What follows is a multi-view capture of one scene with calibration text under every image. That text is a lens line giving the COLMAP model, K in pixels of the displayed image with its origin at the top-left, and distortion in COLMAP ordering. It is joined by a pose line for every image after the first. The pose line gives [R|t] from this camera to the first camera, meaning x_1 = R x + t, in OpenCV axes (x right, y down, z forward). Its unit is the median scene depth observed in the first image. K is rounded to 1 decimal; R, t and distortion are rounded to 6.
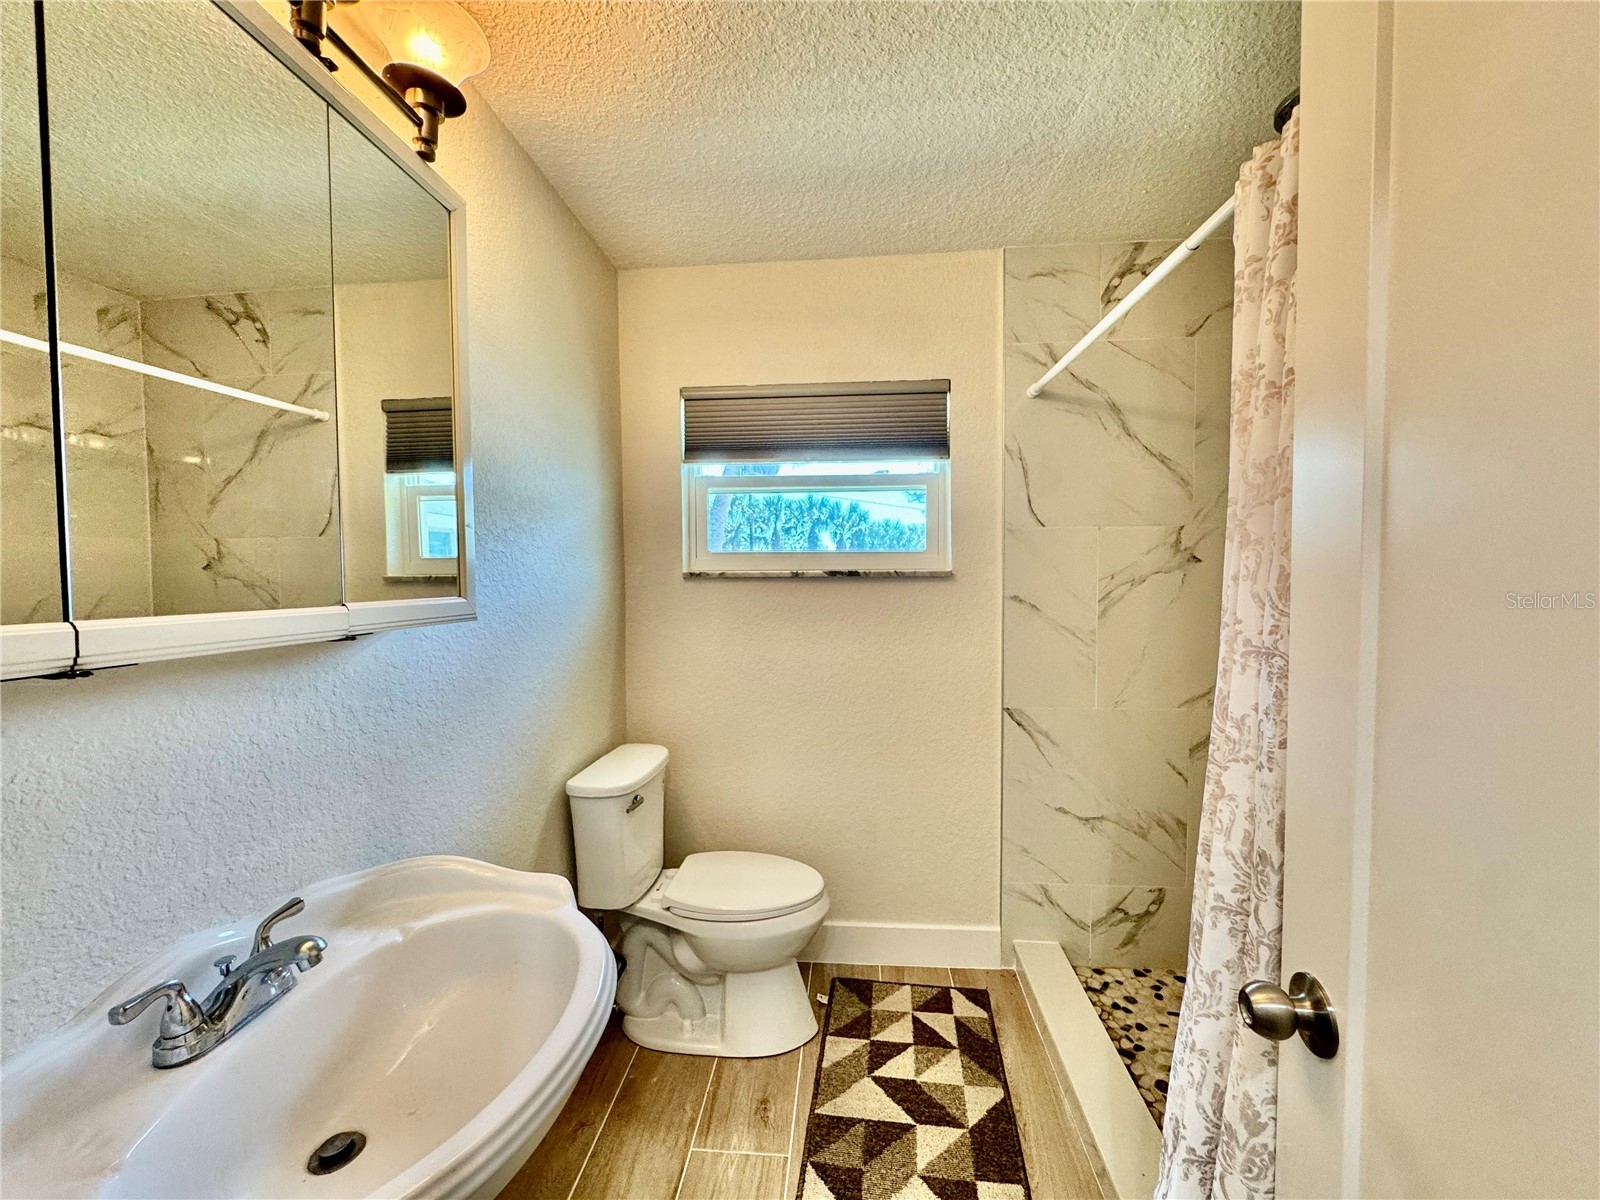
lens RADIAL K [[641.9, 0, 800.0], [0, 641.9, 600.0], [0, 0, 1]] dist [-0.001732, -0.000047]
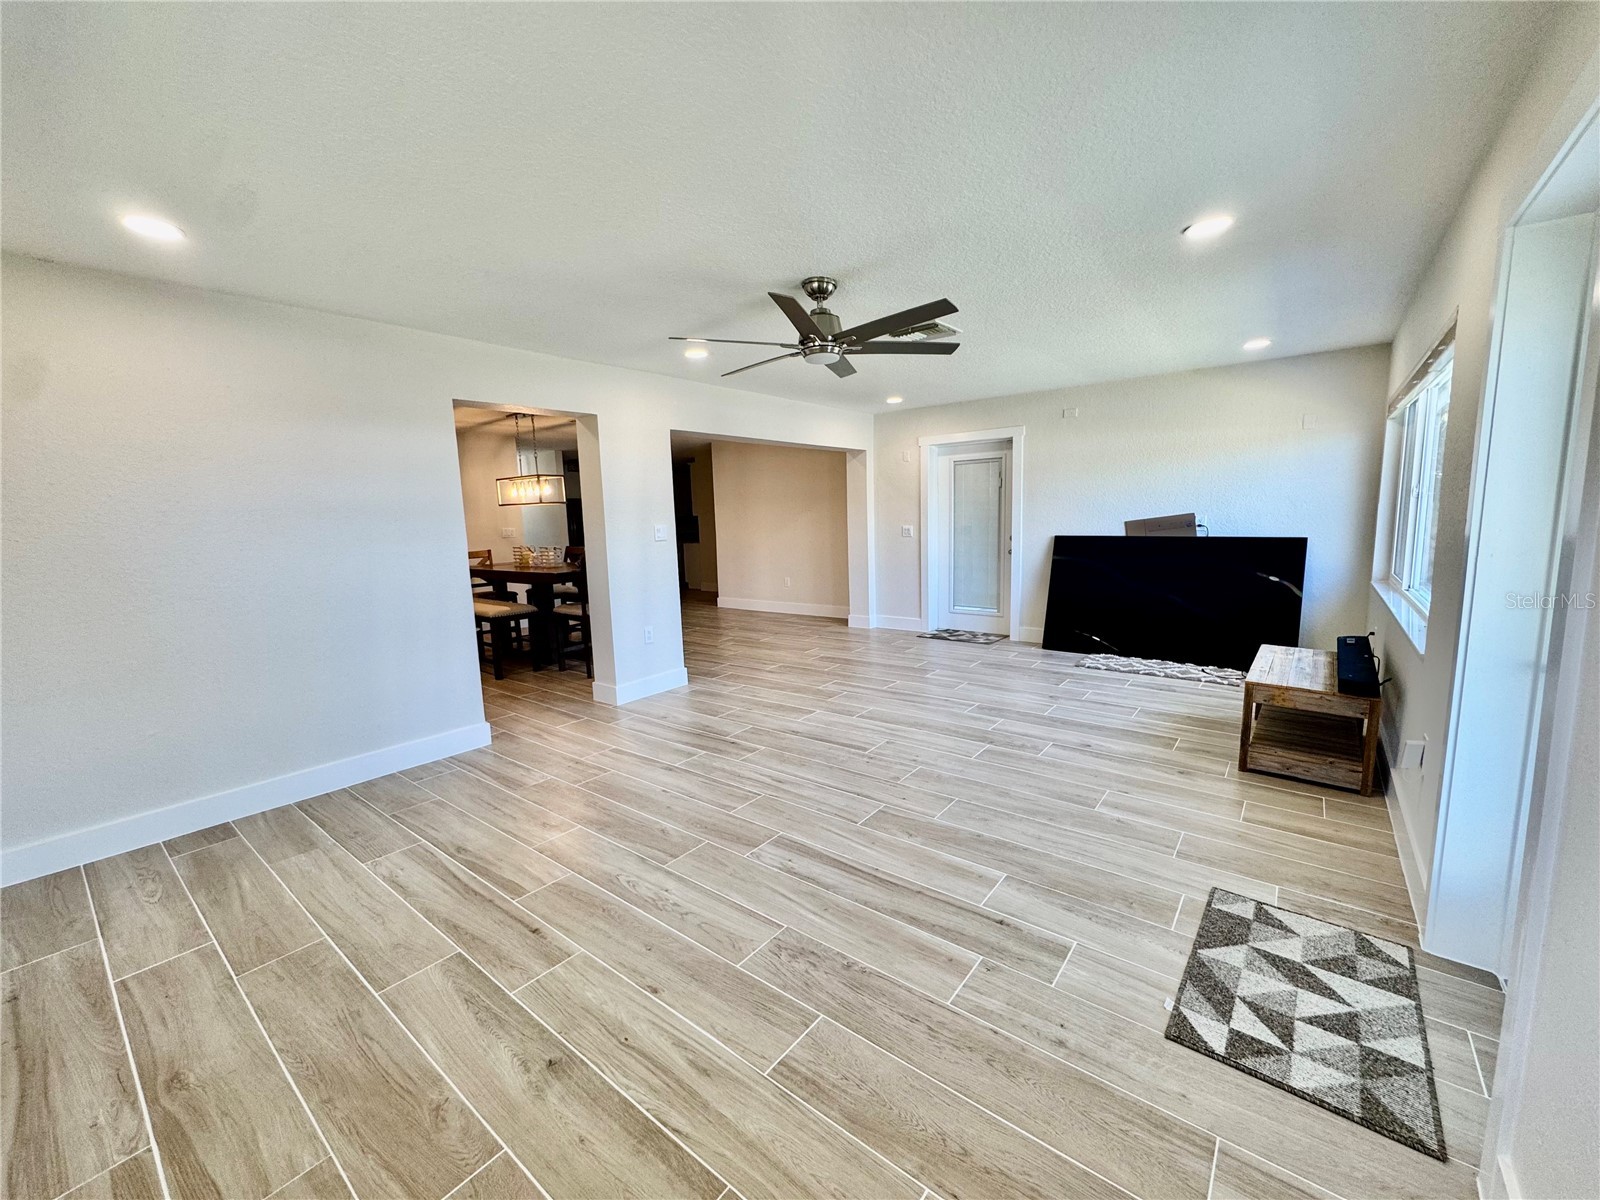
lens RADIAL K [[641.9, 0, 800.0], [0, 641.9, 600.0], [0, 0, 1]] dist [-0.001732, -0.000047]
pose [[-0.856574, -0.043282, 0.514206, 0.338120], [0.050110, 0.984790, 0.166366, -0.063828], [-0.513585, 0.168271, -0.841377, 2.035595]]
